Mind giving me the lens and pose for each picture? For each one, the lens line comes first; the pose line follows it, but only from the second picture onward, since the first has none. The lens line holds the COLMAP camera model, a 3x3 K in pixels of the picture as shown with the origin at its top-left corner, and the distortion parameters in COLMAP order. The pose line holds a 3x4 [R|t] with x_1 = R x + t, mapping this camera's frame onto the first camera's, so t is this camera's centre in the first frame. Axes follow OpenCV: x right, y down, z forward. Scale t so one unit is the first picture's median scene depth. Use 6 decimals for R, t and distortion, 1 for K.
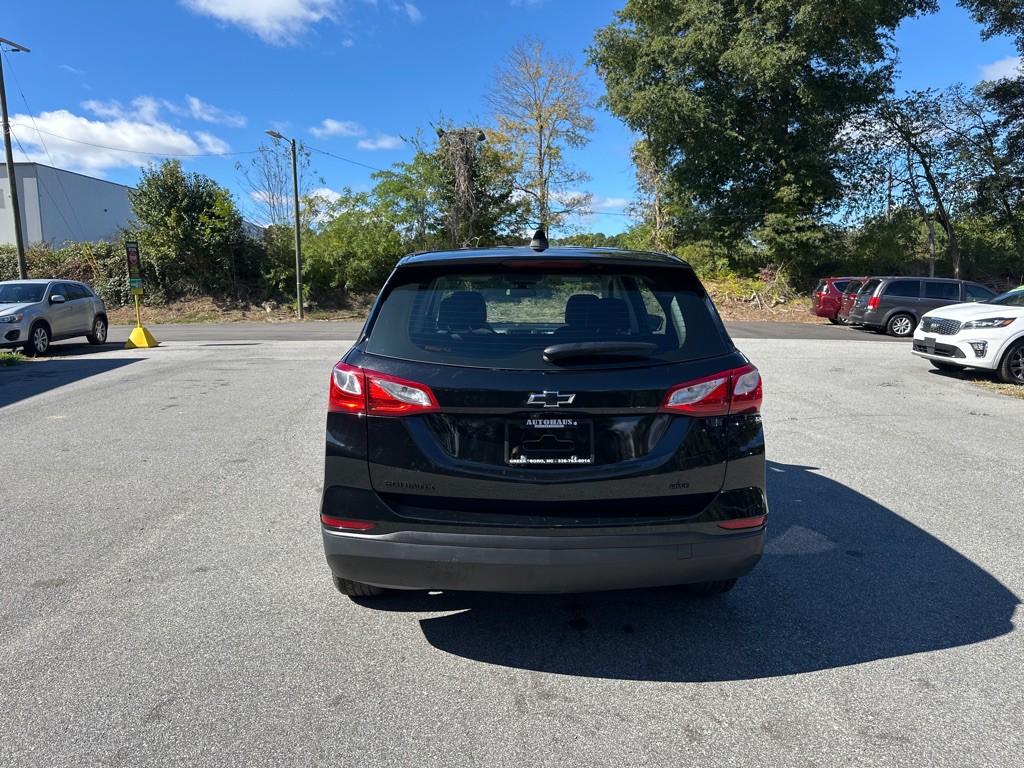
lens RADIAL K [[716.3, 0, 511.7], [0, 716.3, 388.2], [0, 0, 1]] dist [0.053273, -0.070684]
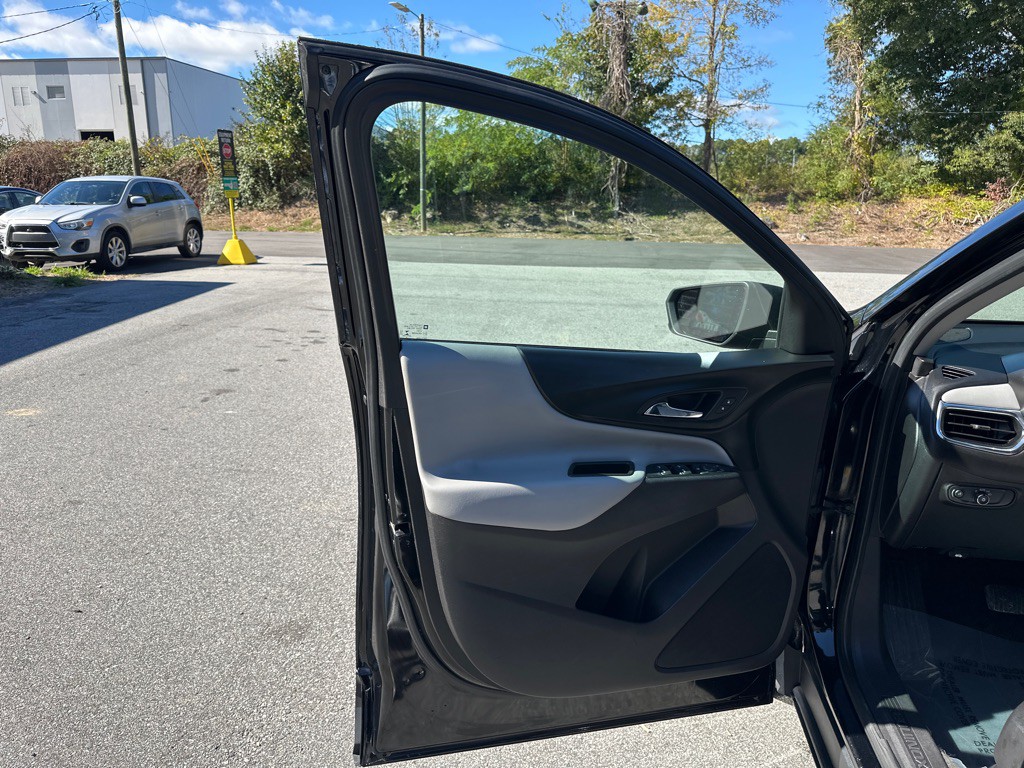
lens RADIAL K [[716.3, 0, 505.6], [0, 716.3, 388.6], [0, 0, 1]] dist [0.053273, -0.070684]
pose [[0.985369, 0.066749, -0.156819, -0.039667], [-0.047480, 0.991201, 0.123557, -0.017131], [0.163686, -0.114304, 0.979868, 0.123255]]
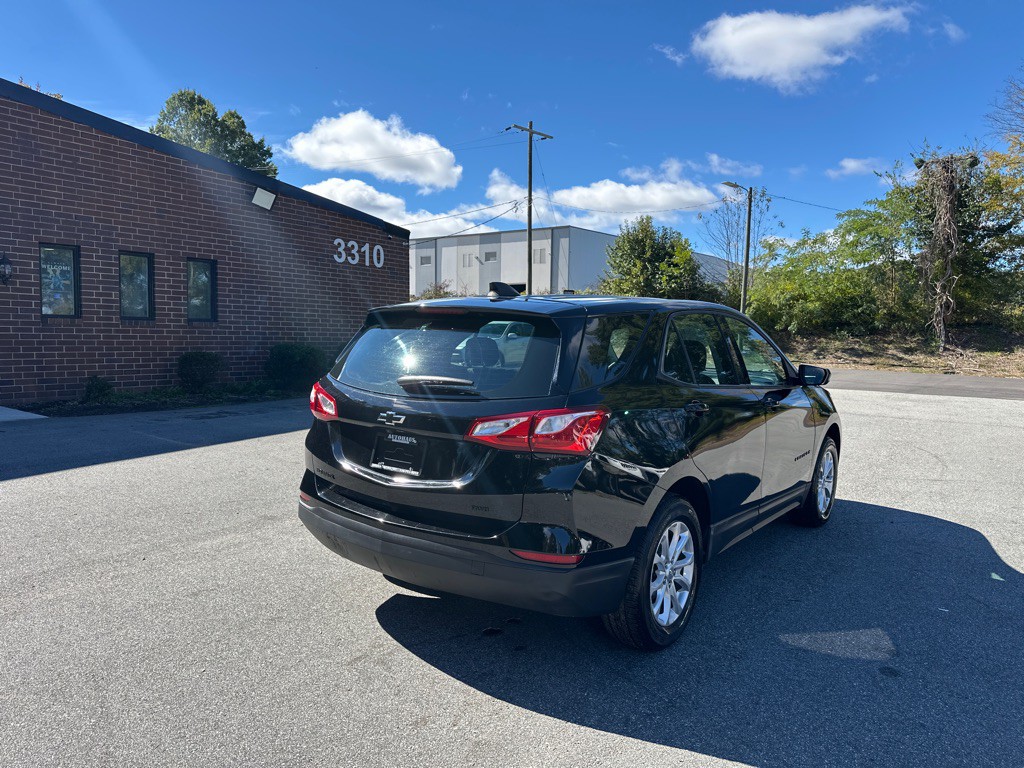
lens RADIAL K [[716.3, 0, 523.6], [0, 716.3, 379.6], [0, 0, 1]] dist [0.053273, -0.070684]
pose [[0.790765, 0.065732, -0.608581, 0.077473], [-0.107934, 0.993613, -0.032927, -0.002780], [0.602529, 0.091724, 0.792809, 0.011034]]
